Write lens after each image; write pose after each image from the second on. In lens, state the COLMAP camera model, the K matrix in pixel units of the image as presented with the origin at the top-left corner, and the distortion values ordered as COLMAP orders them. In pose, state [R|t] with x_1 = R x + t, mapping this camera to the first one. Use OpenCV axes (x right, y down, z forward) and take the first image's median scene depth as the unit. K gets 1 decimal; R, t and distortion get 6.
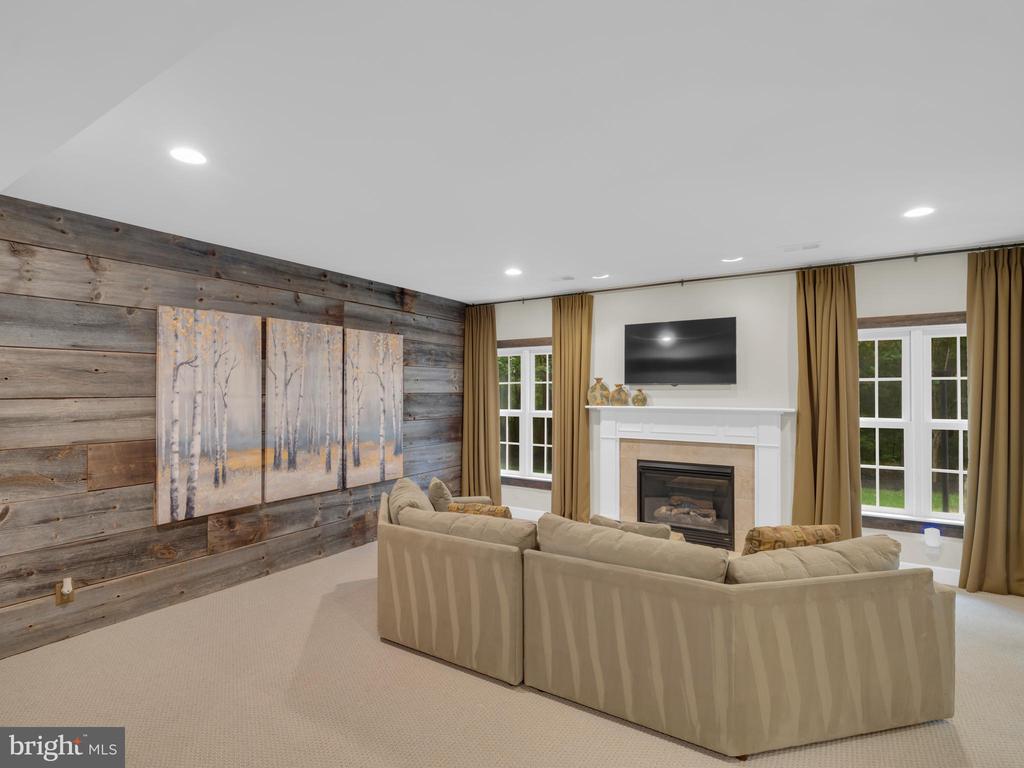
lens RADIAL K [[510.9, 0, 515.7], [0, 510.9, 388.0], [0, 0, 1]] dist [-0.003673, -0.001068]
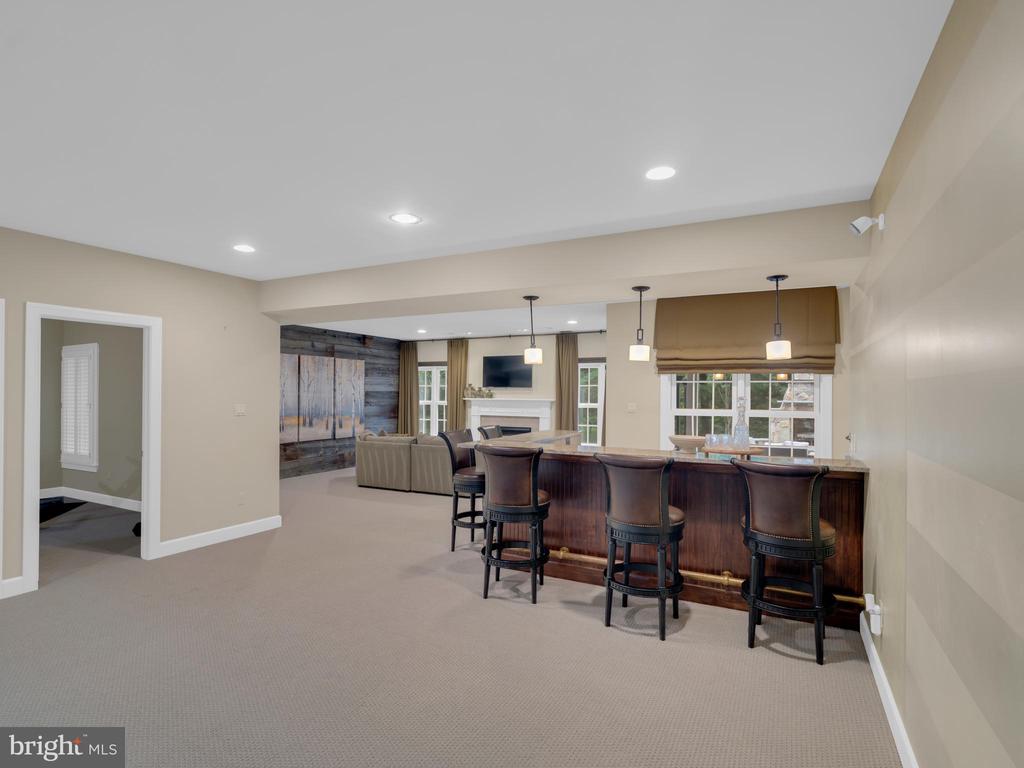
lens RADIAL K [[512.0, 0, 531.6], [0, 512.0, 389.7], [0, 0, 1]] dist [-0.001033, -0.000269]
pose [[0.993021, 0.006096, 0.117777, 0.176619], [-0.006107, 0.999981, -0.000275, 0.001676], [-0.117777, -0.000447, 0.993040, -0.989491]]
